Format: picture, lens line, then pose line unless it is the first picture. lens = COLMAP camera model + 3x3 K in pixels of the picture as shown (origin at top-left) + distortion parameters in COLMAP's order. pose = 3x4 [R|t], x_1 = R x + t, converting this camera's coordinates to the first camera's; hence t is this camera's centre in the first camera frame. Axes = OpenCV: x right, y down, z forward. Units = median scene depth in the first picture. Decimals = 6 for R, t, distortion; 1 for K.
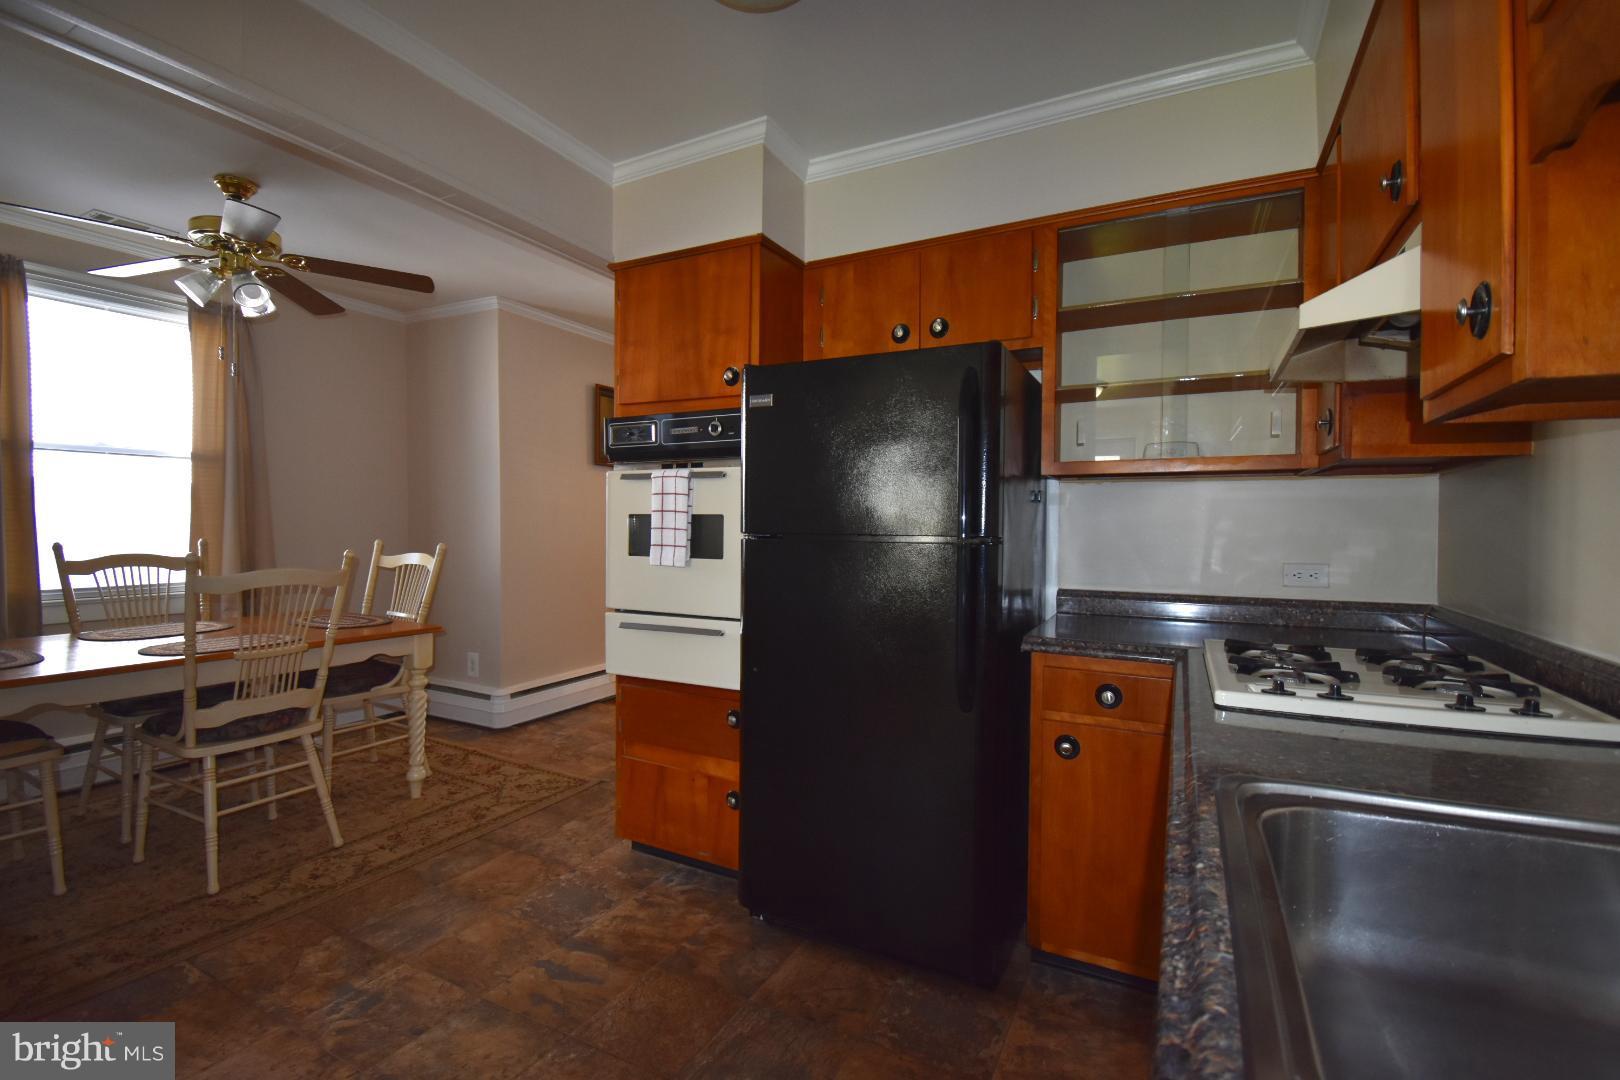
lens RADIAL K [[717.3, 0, 815.4], [0, 717.3, 536.6], [0, 0, 1]] dist [0.014252, -0.022350]
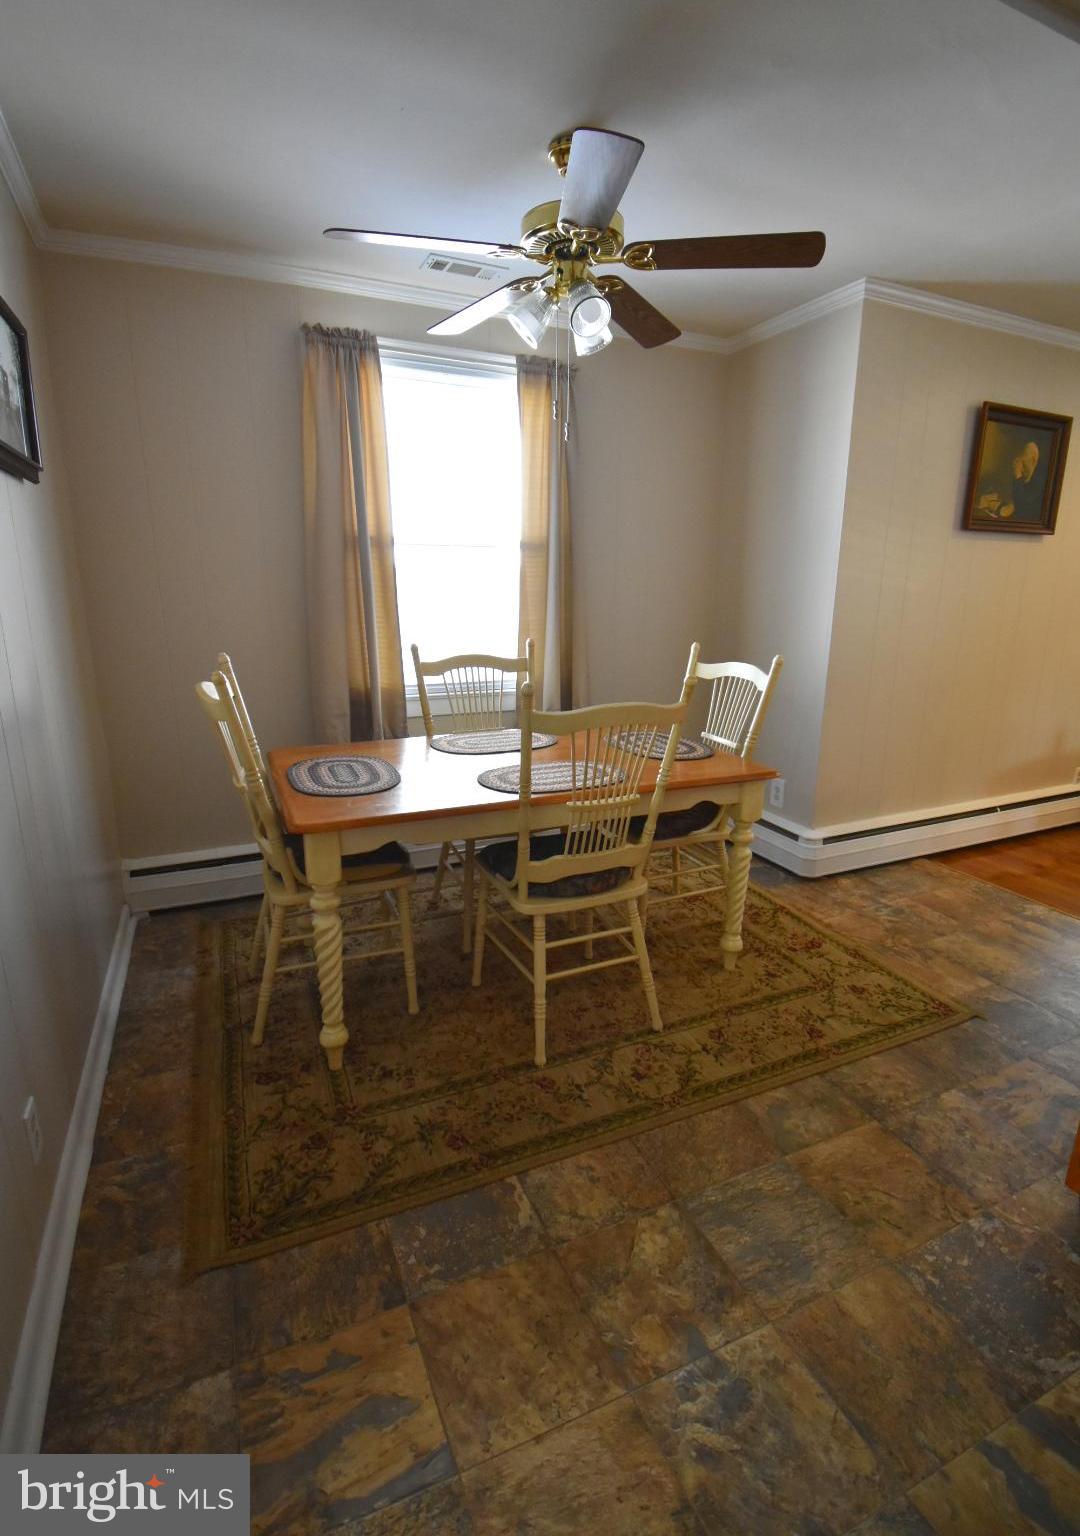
lens RADIAL K [[718.2, 0, 540.0], [0, 718.2, 768.0], [0, 0, 1]] dist [-0.000481, -0.000540]
pose [[0.780339, 0.150509, -0.606974, -0.327648], [-0.011376, 0.973861, 0.226860, -0.057315], [0.625253, -0.170122, 0.761654, 0.347778]]
